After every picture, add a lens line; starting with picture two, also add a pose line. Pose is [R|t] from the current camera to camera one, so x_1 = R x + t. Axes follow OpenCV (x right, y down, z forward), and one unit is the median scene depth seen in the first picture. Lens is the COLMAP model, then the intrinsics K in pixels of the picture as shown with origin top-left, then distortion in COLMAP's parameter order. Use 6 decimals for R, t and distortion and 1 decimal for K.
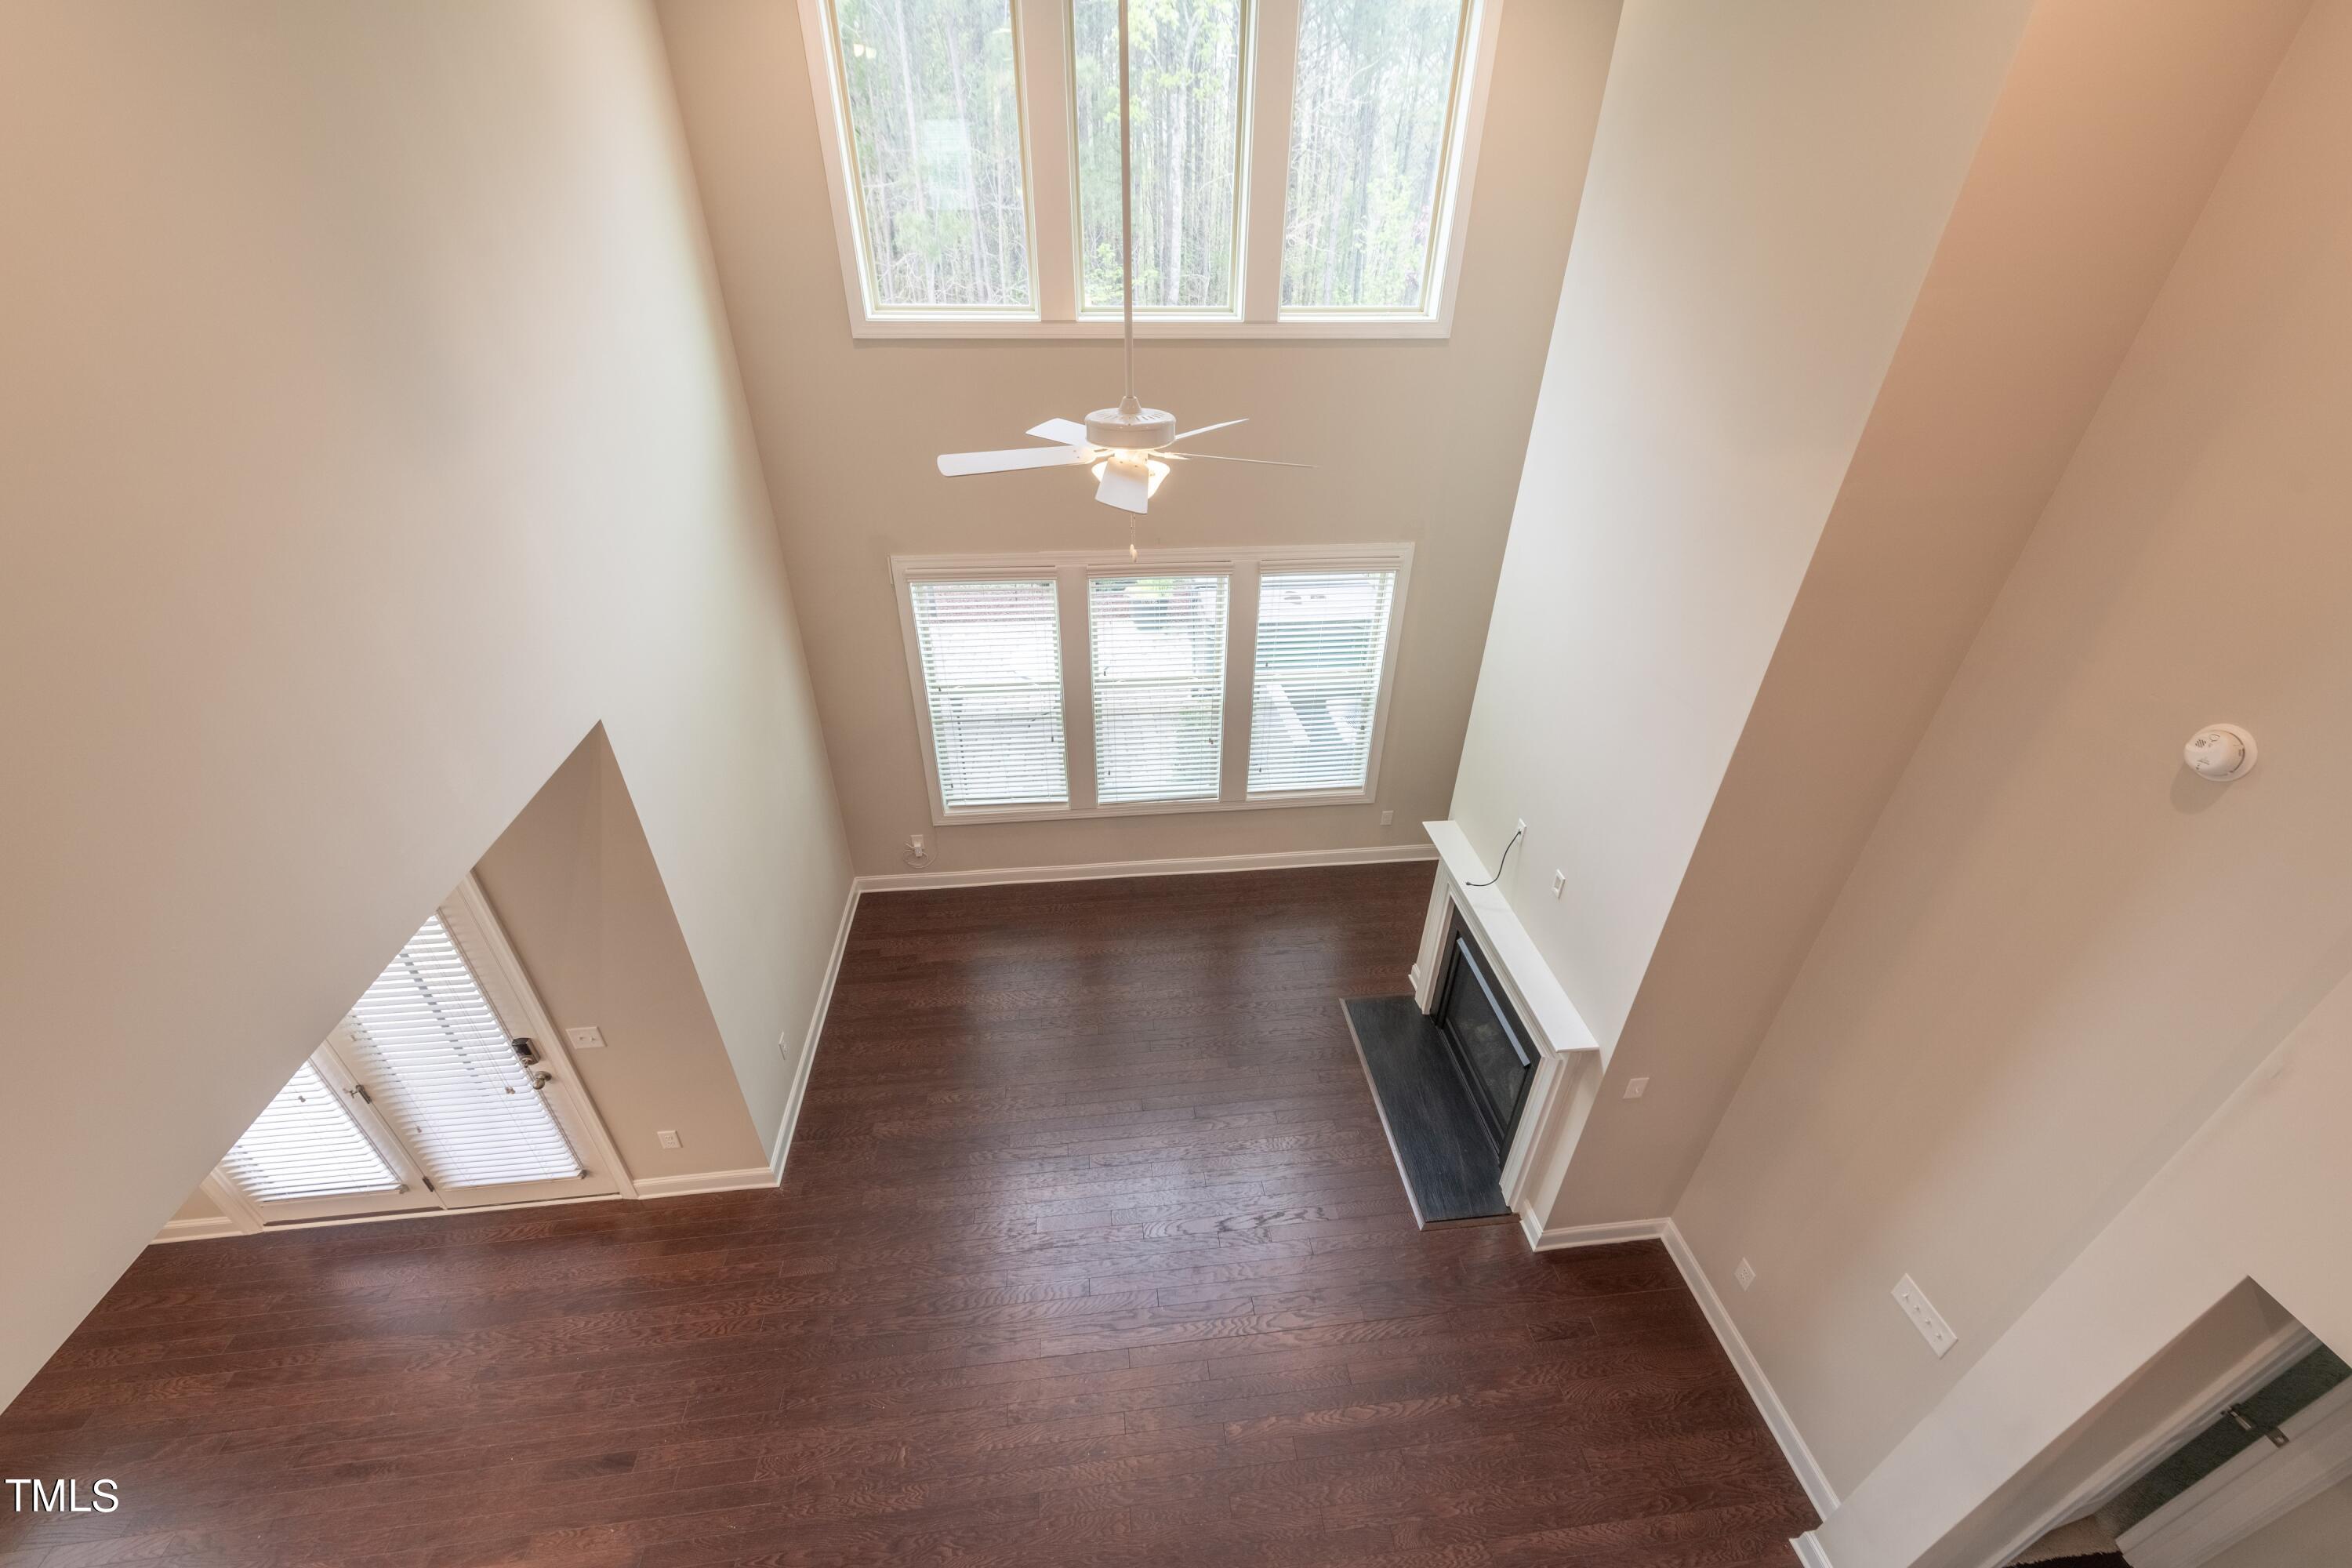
lens RADIAL K [[916.3, 0, 1187.0], [0, 916.3, 782.3], [0, 0, 1]] dist [0.006446, -0.001008]
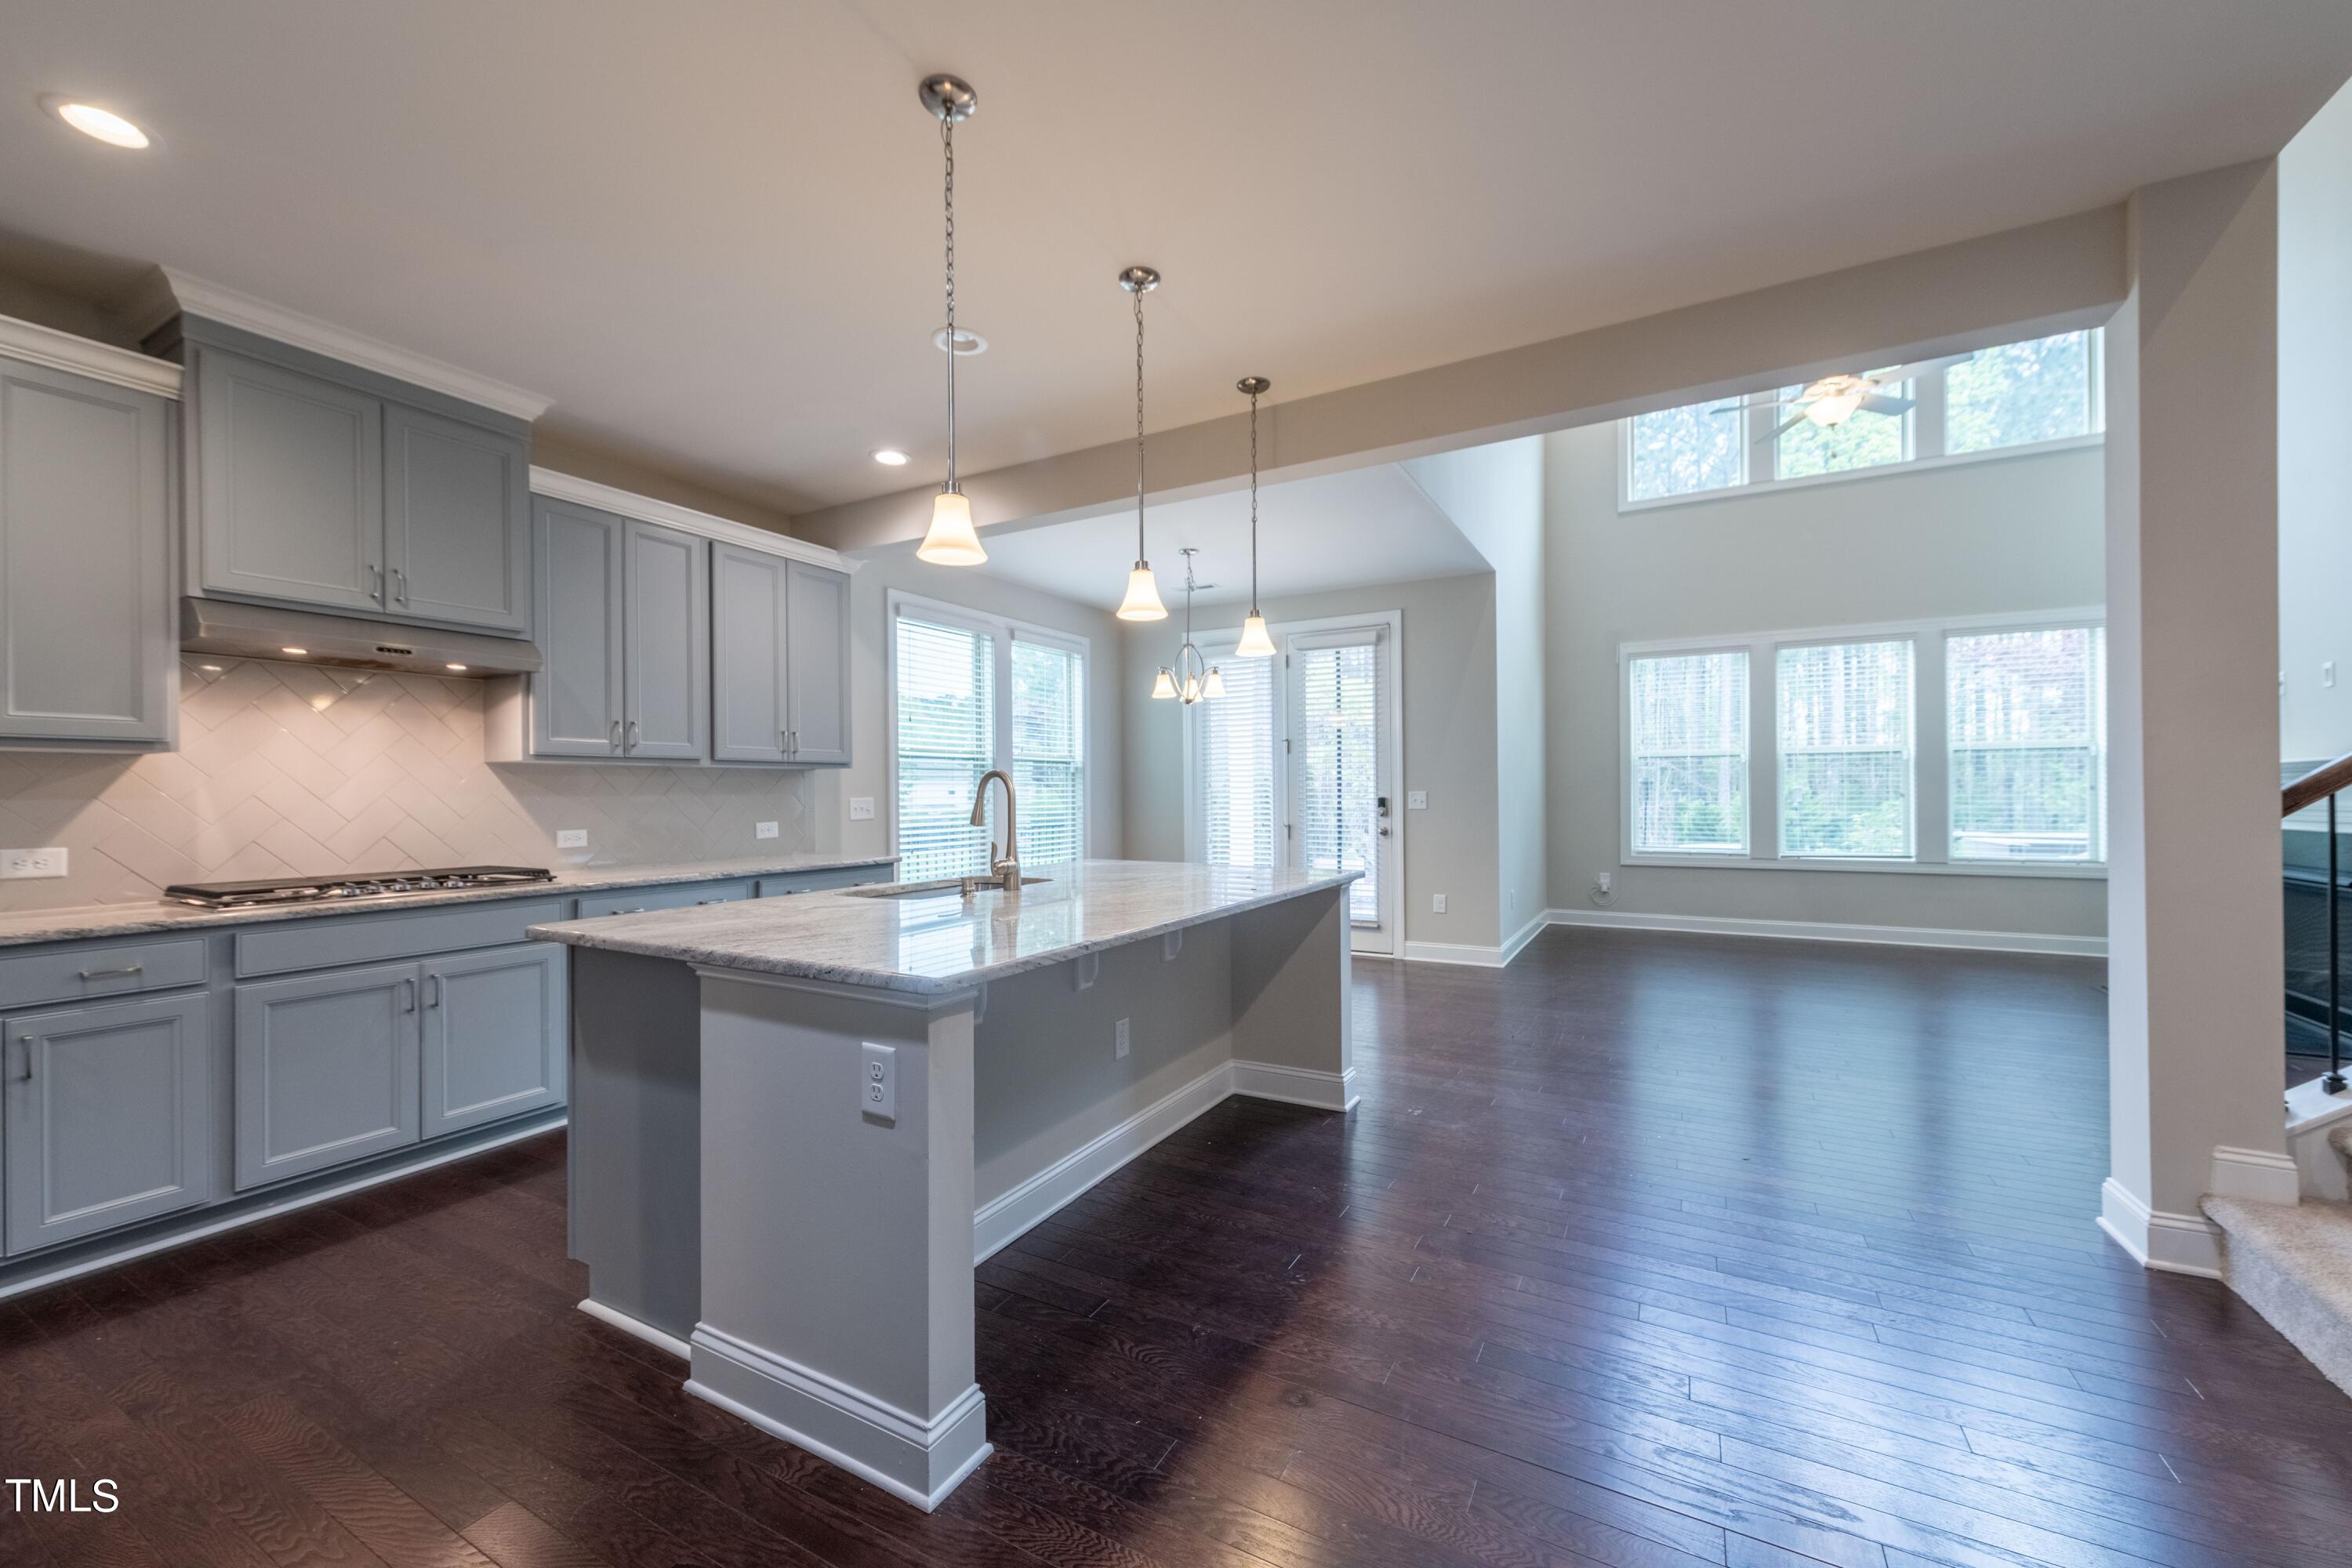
lens RADIAL K [[916.3, 0, 1167.6], [0, 916.3, 788.5], [0, 0, 1]] dist [0.006446, -0.001008]
pose [[0.803381, -0.024778, -0.594950, -0.028444], [-0.305199, 0.840786, -0.447137, 0.781868], [0.511305, 0.540800, 0.667910, -0.229730]]
